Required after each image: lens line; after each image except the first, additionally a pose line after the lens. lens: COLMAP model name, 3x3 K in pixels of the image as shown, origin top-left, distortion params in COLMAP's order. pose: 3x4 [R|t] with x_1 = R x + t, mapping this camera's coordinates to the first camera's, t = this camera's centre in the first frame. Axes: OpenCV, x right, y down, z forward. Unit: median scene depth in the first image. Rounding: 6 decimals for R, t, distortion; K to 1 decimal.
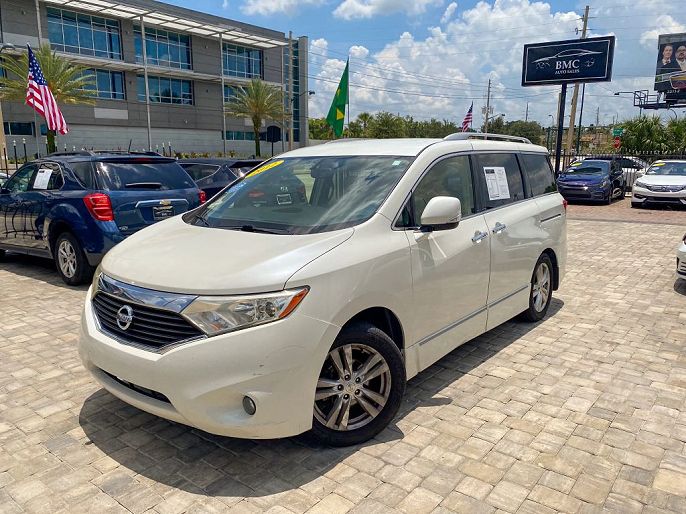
lens RADIAL K [[548.6, 0, 340.0], [0, 548.6, 274.3], [0, 0, 1]] dist [-0.004791, -0.005208]
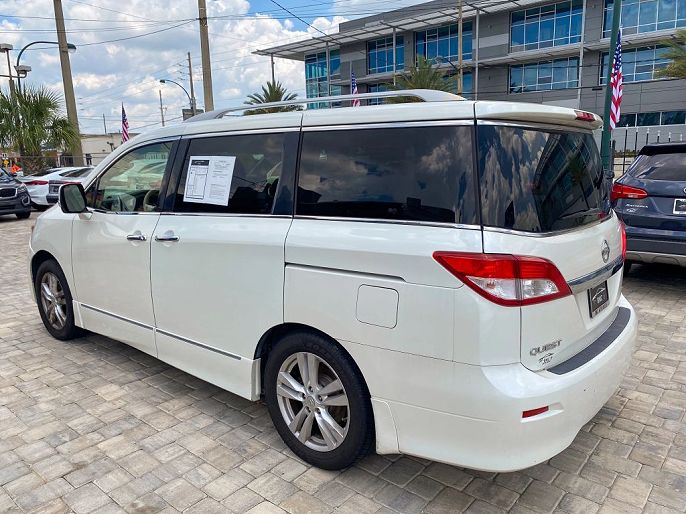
lens RADIAL K [[548.6, 0, 340.0], [0, 548.6, 274.3], [0, 0, 1]] dist [-0.004791, -0.005208]
pose [[-0.074739, 0.184716, -0.979946, 1.027553], [-0.193399, 0.961351, 0.195962, -0.230589], [0.978269, 0.204167, -0.036127, 1.275911]]
